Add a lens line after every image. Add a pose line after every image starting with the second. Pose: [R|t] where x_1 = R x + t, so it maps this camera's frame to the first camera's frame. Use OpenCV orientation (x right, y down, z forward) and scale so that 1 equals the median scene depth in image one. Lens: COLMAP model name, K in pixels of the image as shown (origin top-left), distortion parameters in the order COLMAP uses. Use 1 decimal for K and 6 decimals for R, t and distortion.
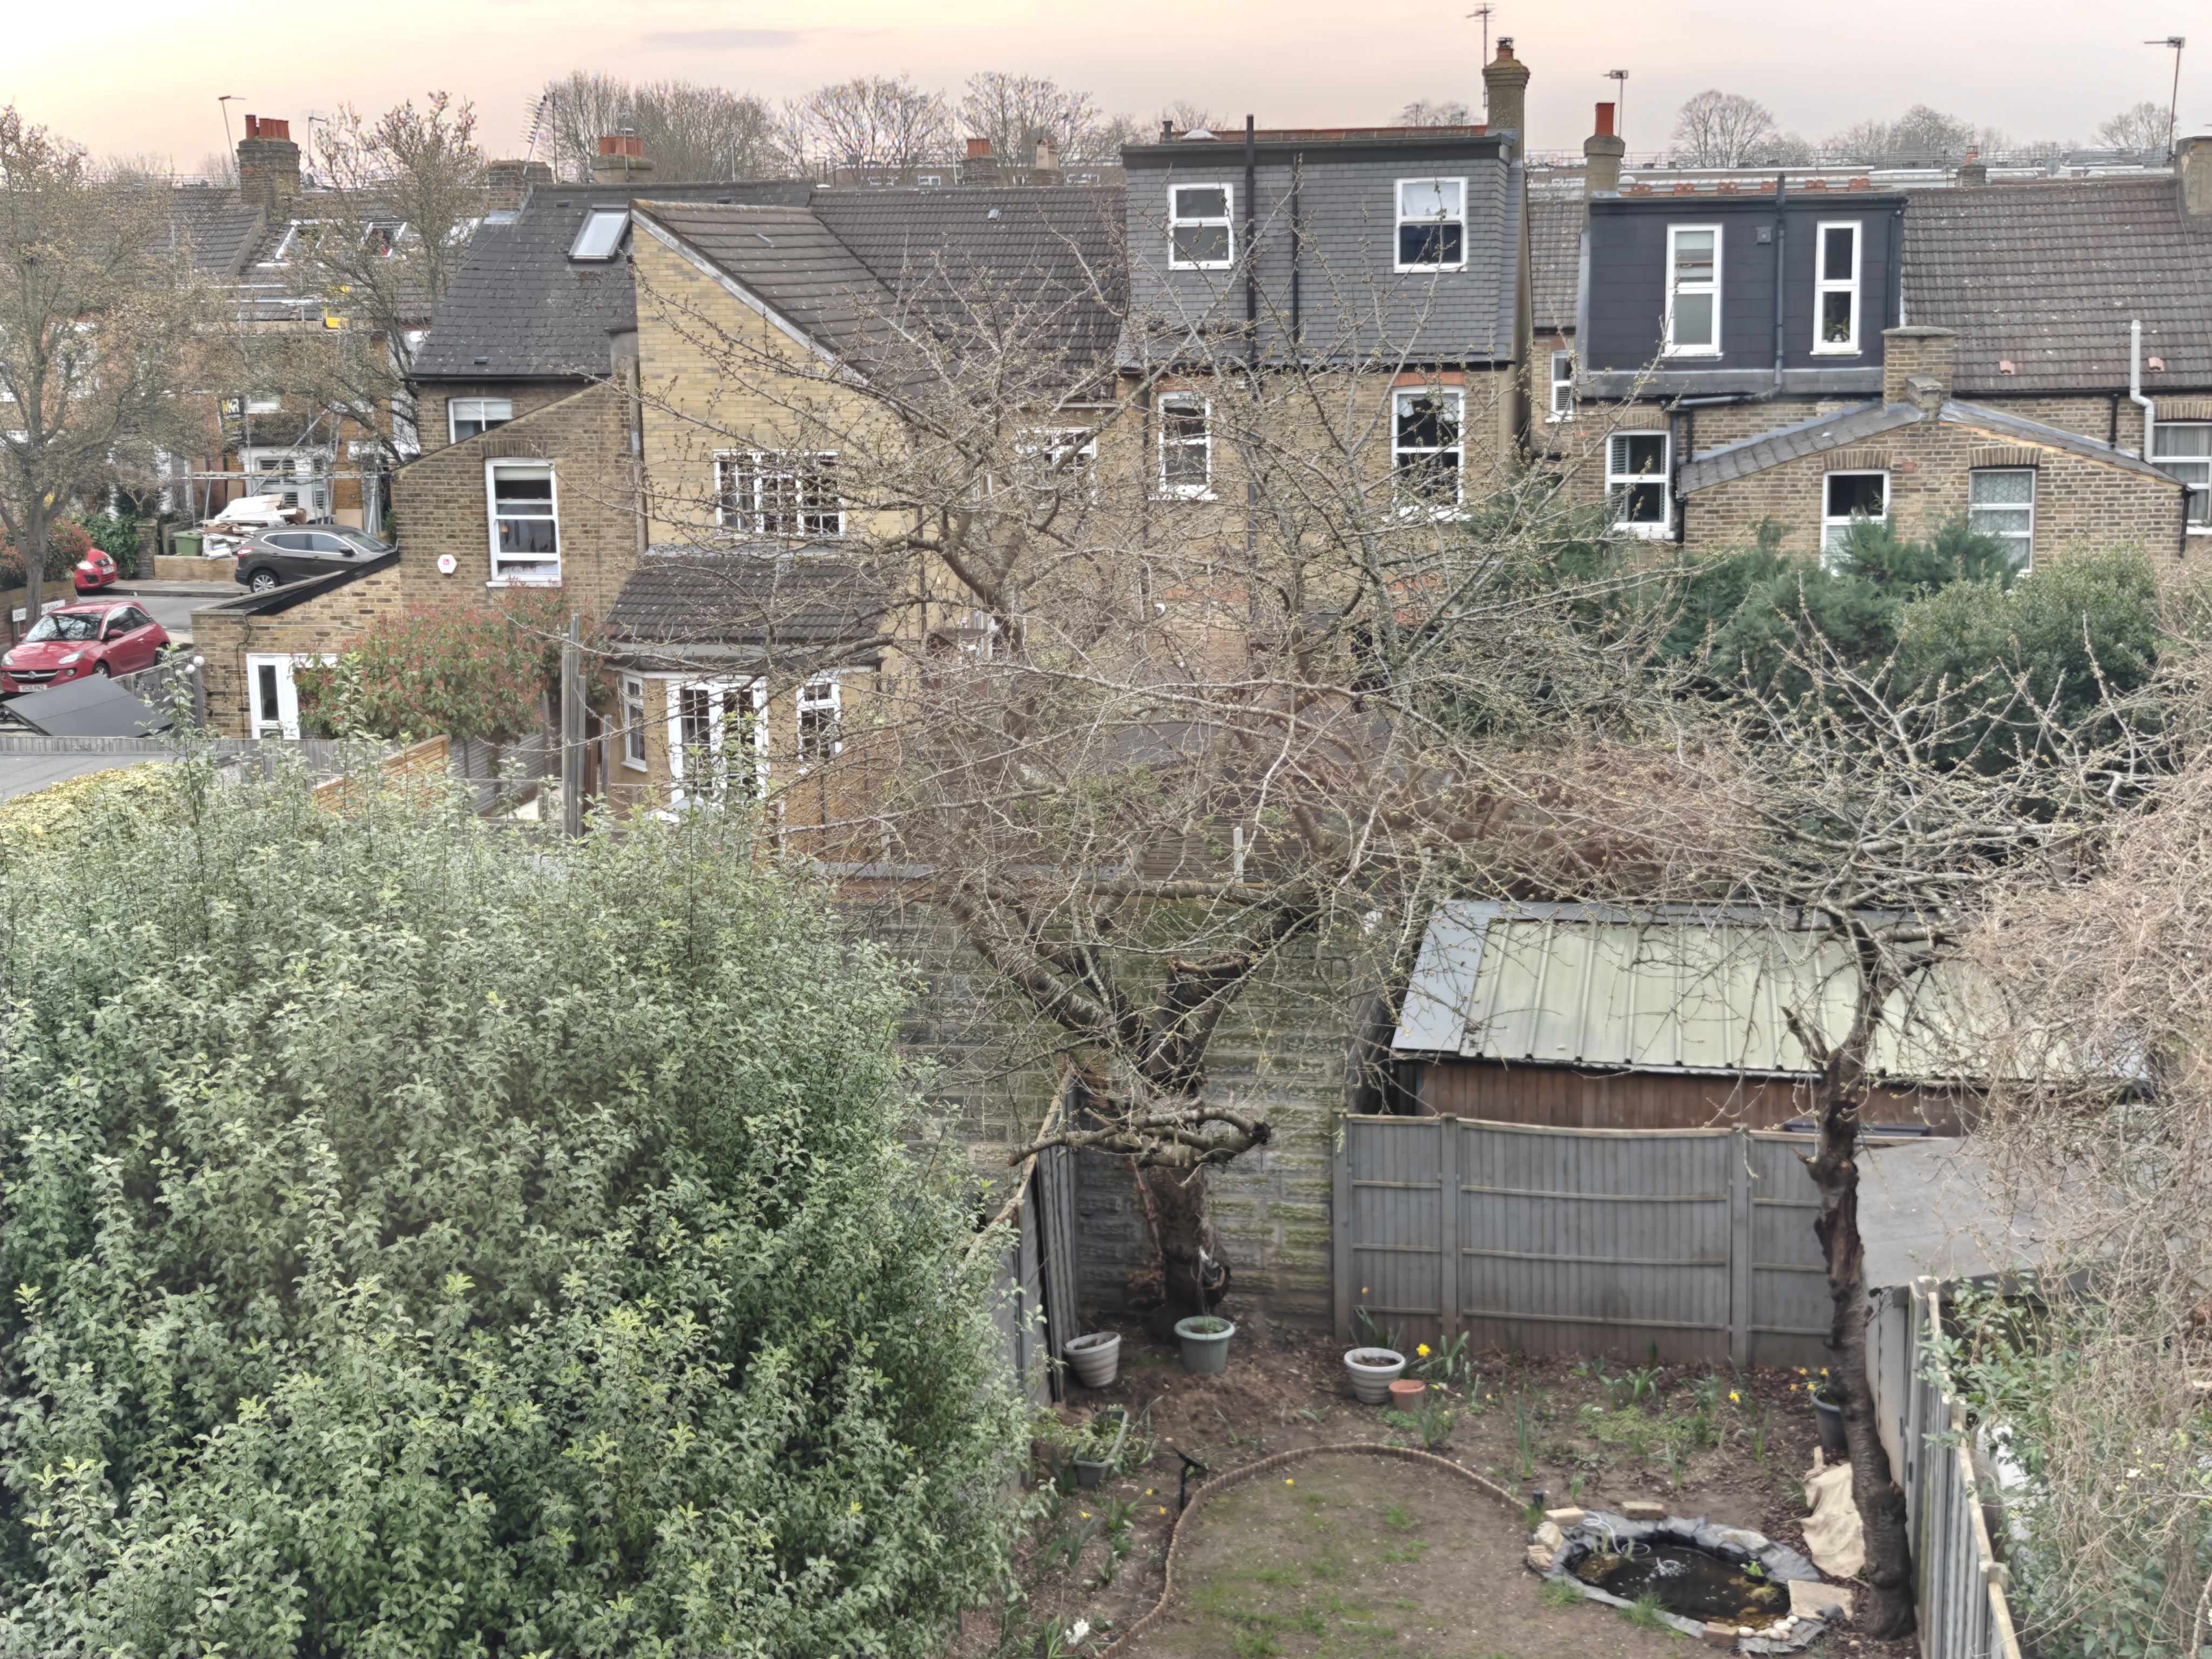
lens RADIAL K [[3048.7, 0, 1078.2], [0, 3048.7, 819.5], [0, 0, 1]] dist [0.106528, -0.465134]
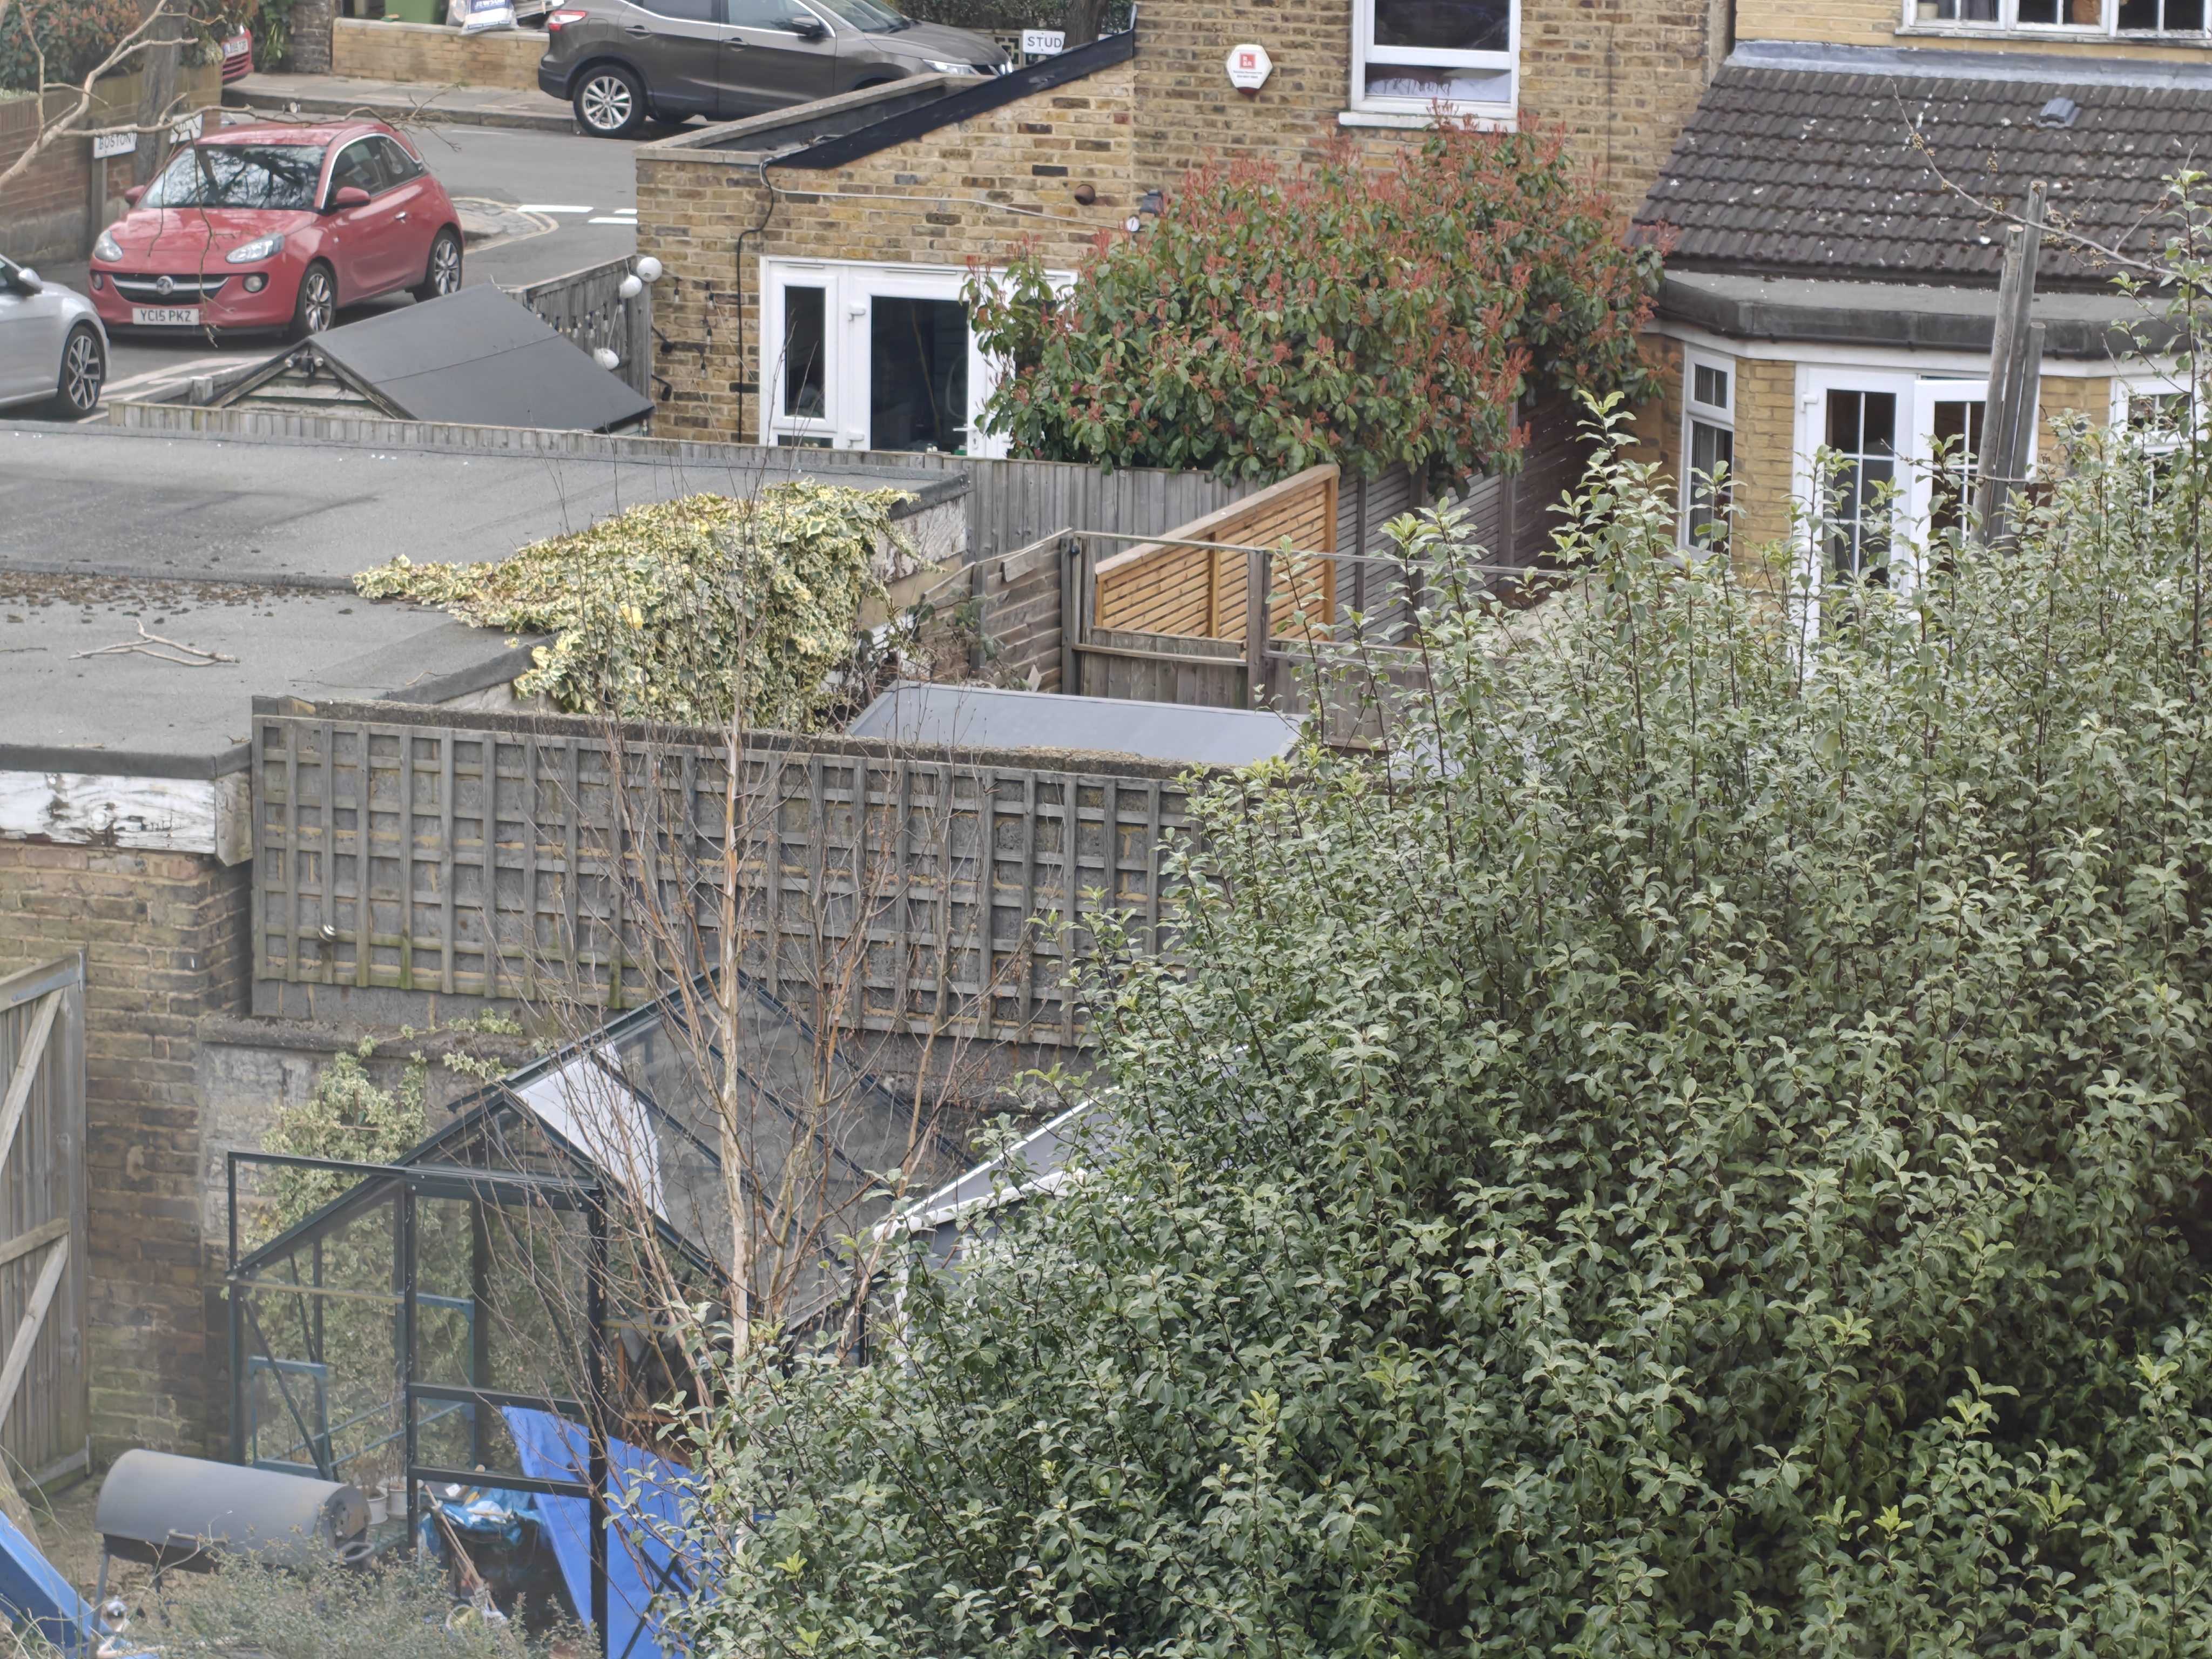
lens RADIAL K [[7868.6, 0, 1106.0], [0, 7868.6, 829.5], [0, 0, 1]] dist [0.093482, -0.333403]
pose [[0.988449, 0.059017, -0.139593, -0.168025], [-0.058173, 0.998255, 0.010120, 0.028563], [0.139947, -0.001883, 0.990157, -0.186705]]
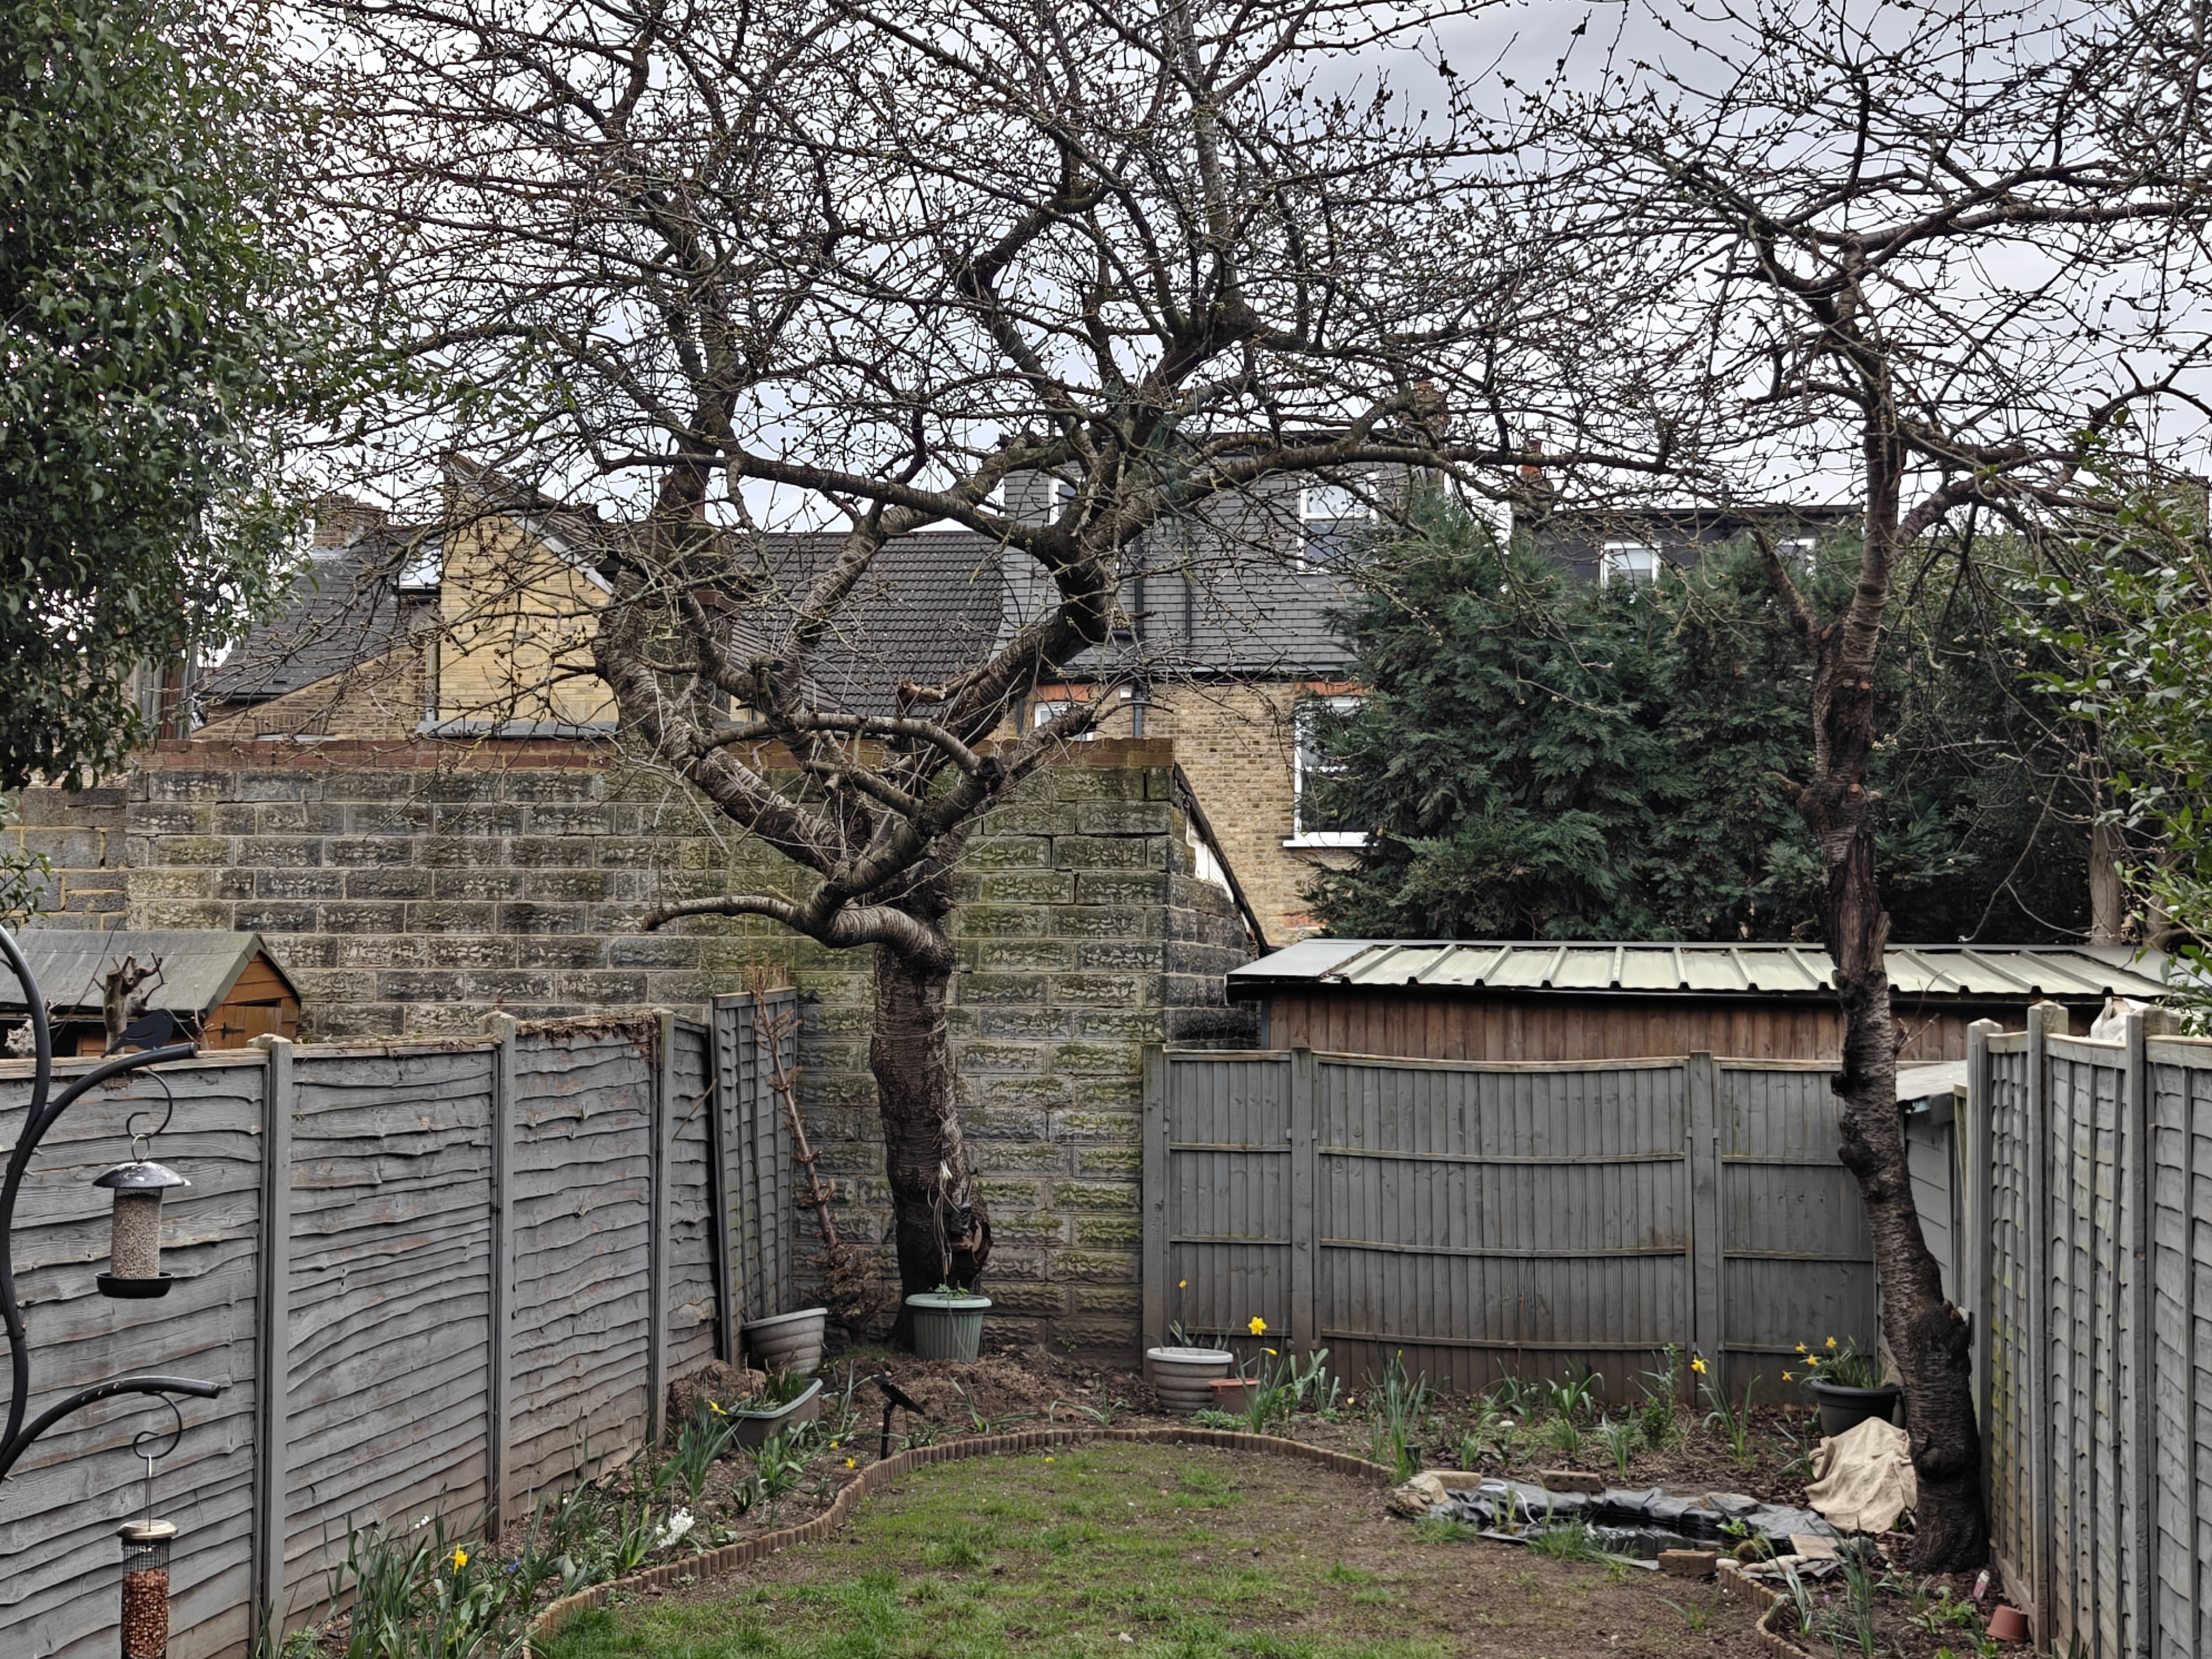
lens RADIAL K [[3040.0, 0, 1094.5], [0, 3040.0, 824.3], [0, 0, 1]] dist [0.253543, -1.502704]
pose [[0.999448, 0.027057, 0.019259, 0.064302], [-0.021692, 0.970942, -0.238329, 0.250569], [-0.025148, 0.237780, 0.970994, 0.321106]]
